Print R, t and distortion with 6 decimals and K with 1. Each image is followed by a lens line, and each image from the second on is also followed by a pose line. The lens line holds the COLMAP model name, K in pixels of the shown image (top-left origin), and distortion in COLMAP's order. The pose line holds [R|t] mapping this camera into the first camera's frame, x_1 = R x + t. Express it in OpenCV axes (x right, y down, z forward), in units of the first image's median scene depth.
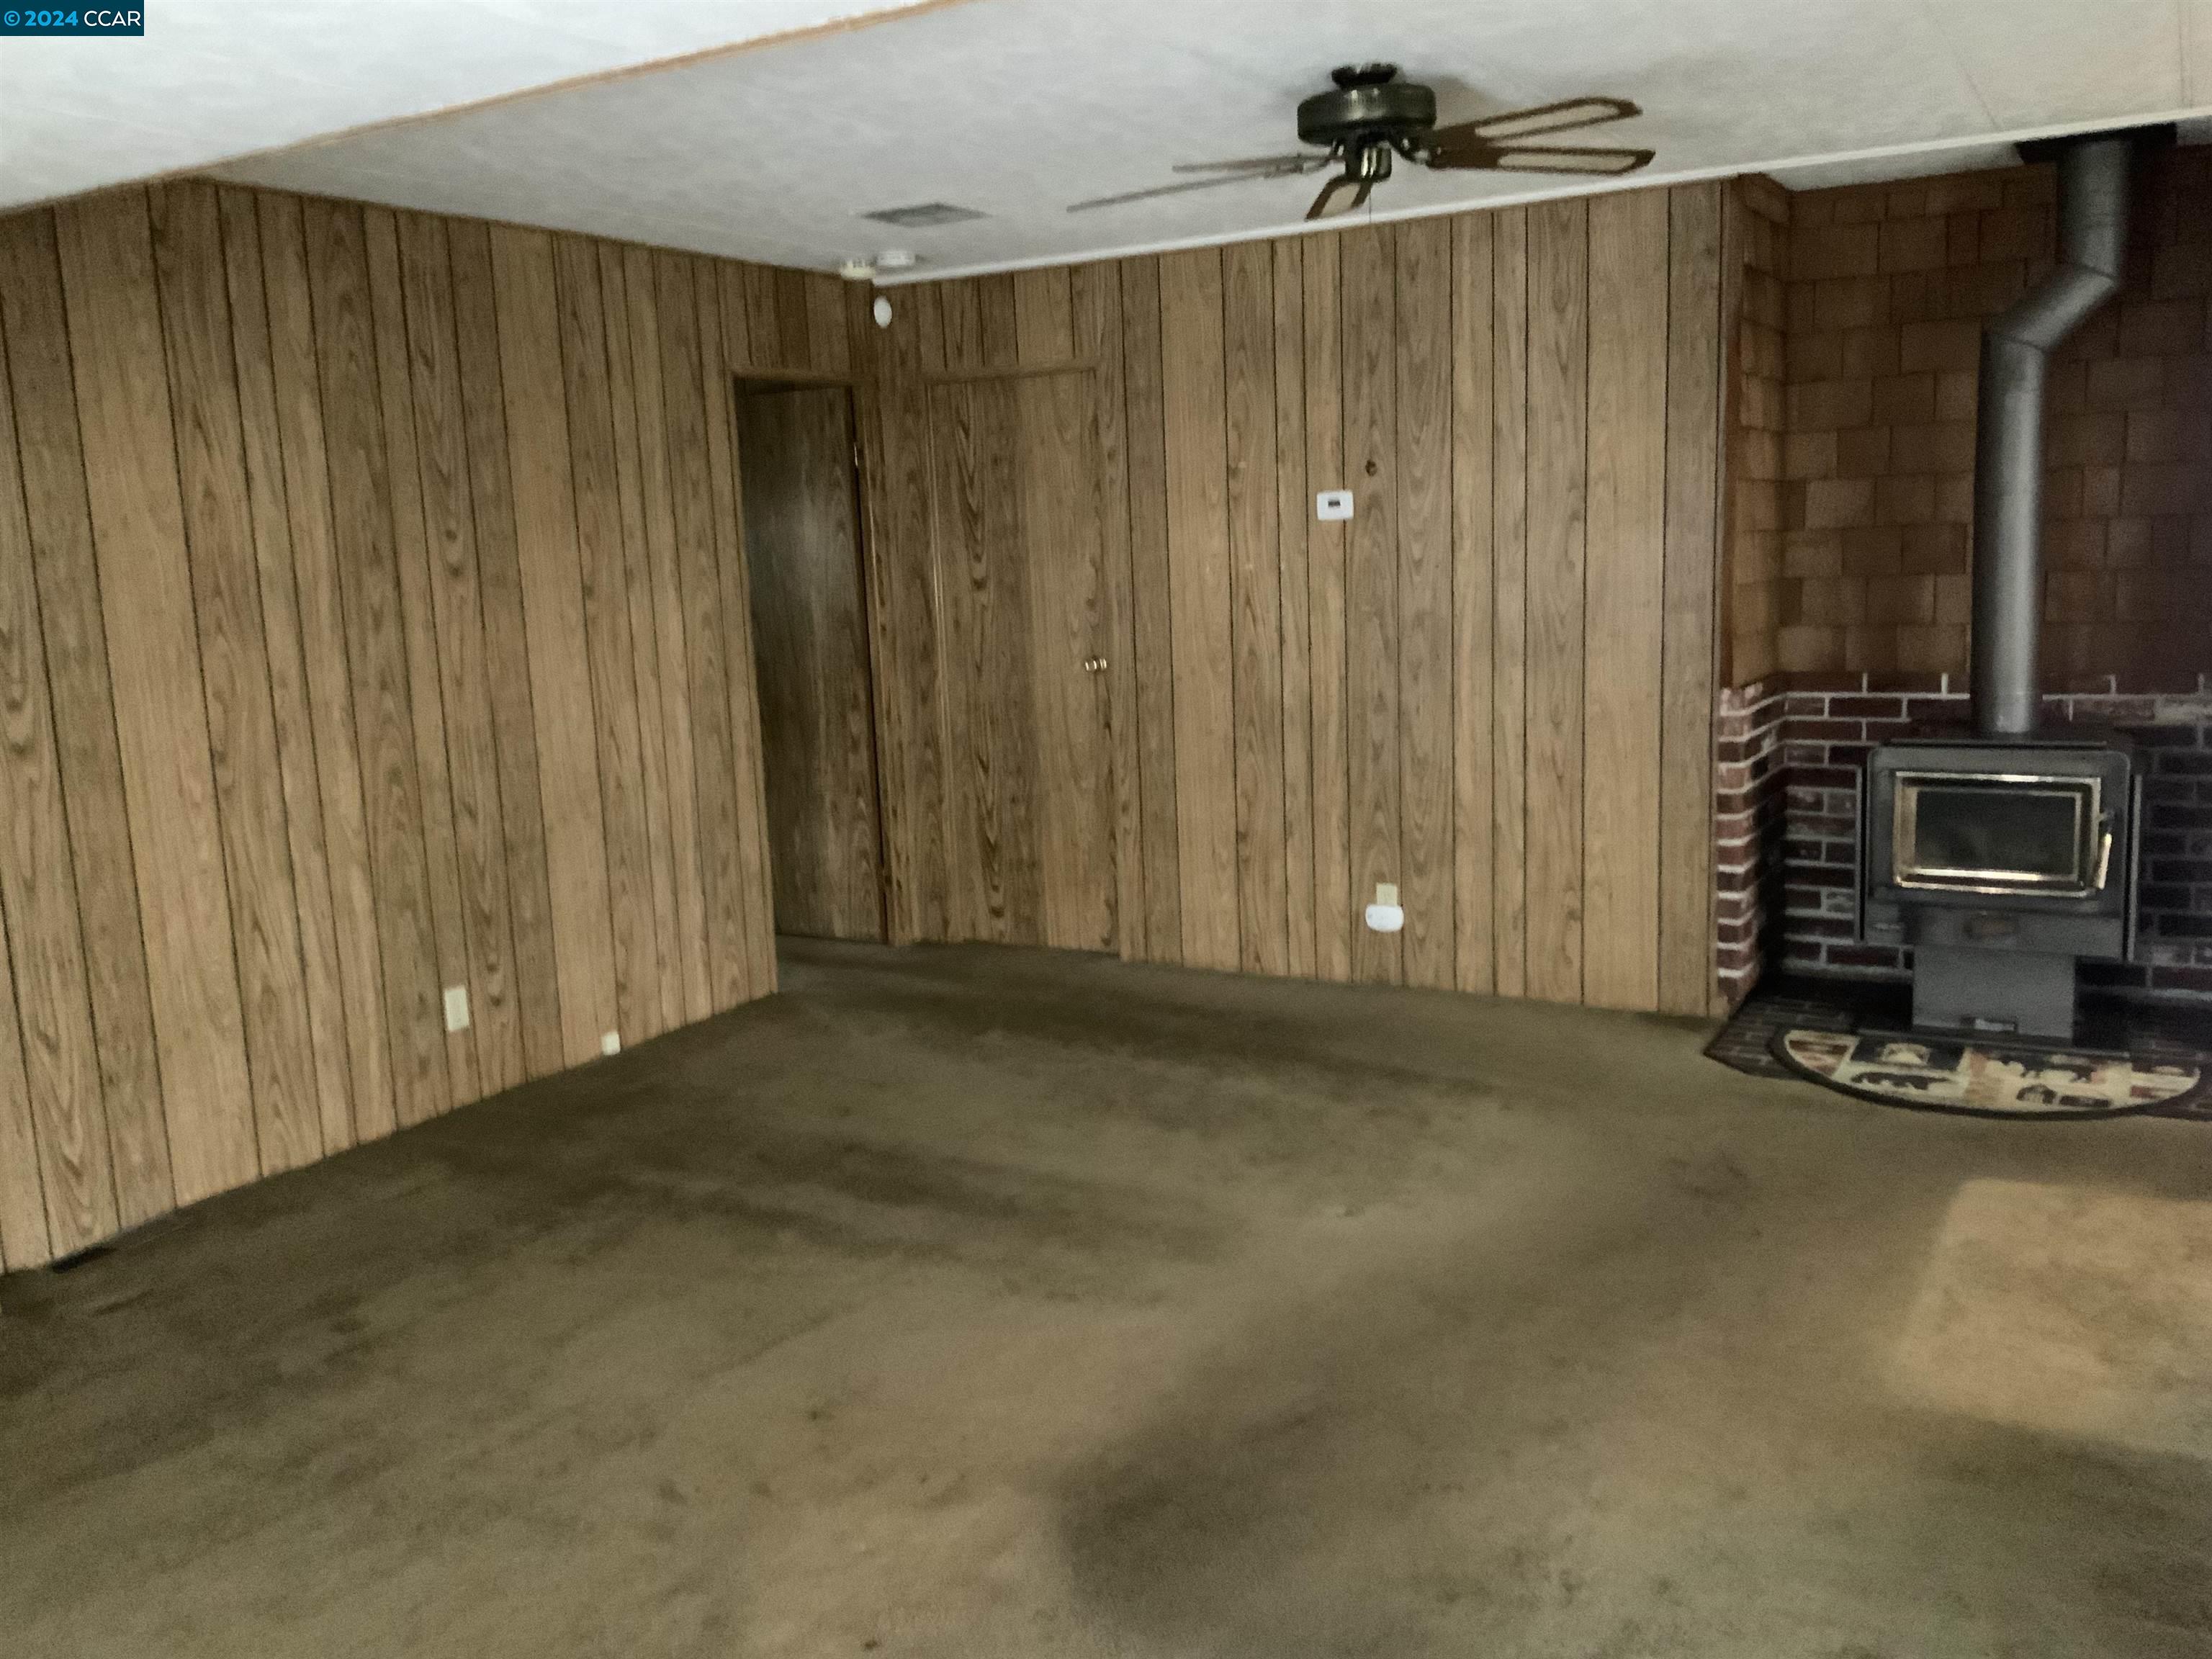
lens RADIAL K [[1809.5, 0, 1106.0], [0, 1809.5, 829.5], [0, 0, 1]] dist [0.118016, -0.244286]
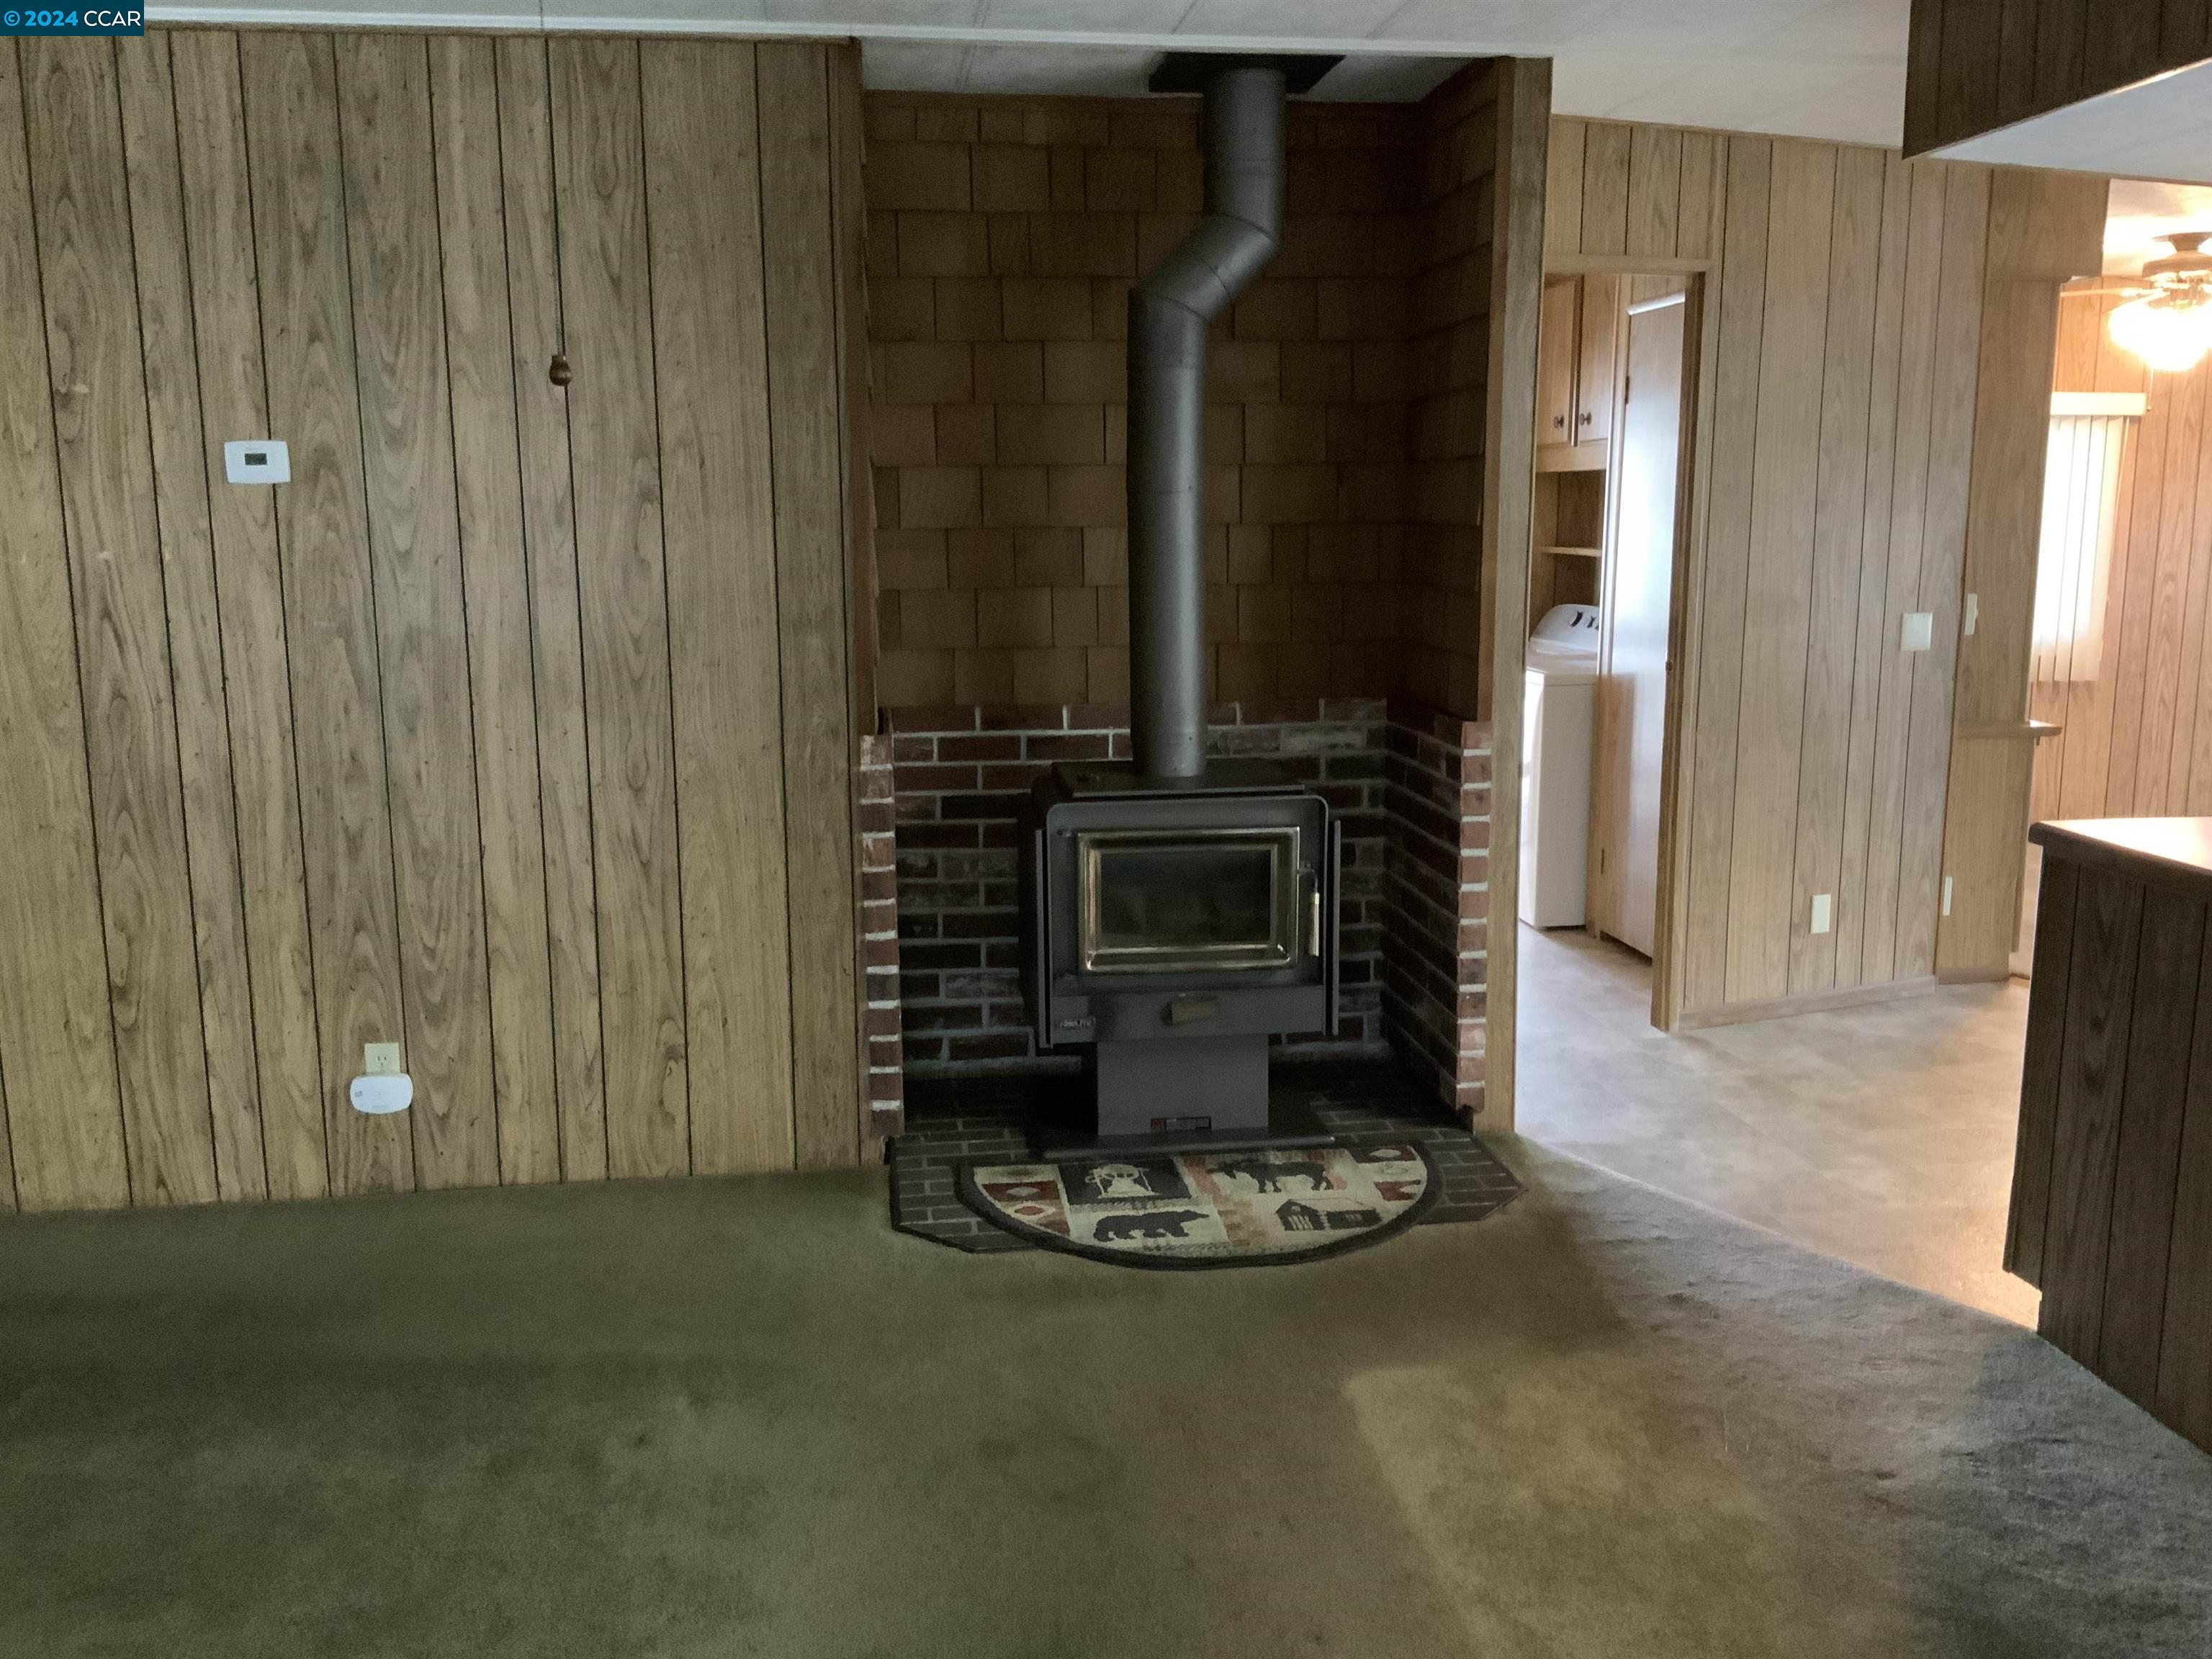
lens RADIAL K [[1809.5, 0, 1106.0], [0, 1809.5, 829.5], [0, 0, 1]] dist [0.118016, -0.244286]
pose [[0.788537, -0.070124, 0.610976, -0.041976], [0.073544, 0.997101, 0.019524, -0.043509], [-0.610573, 0.029538, 0.791409, 0.333237]]
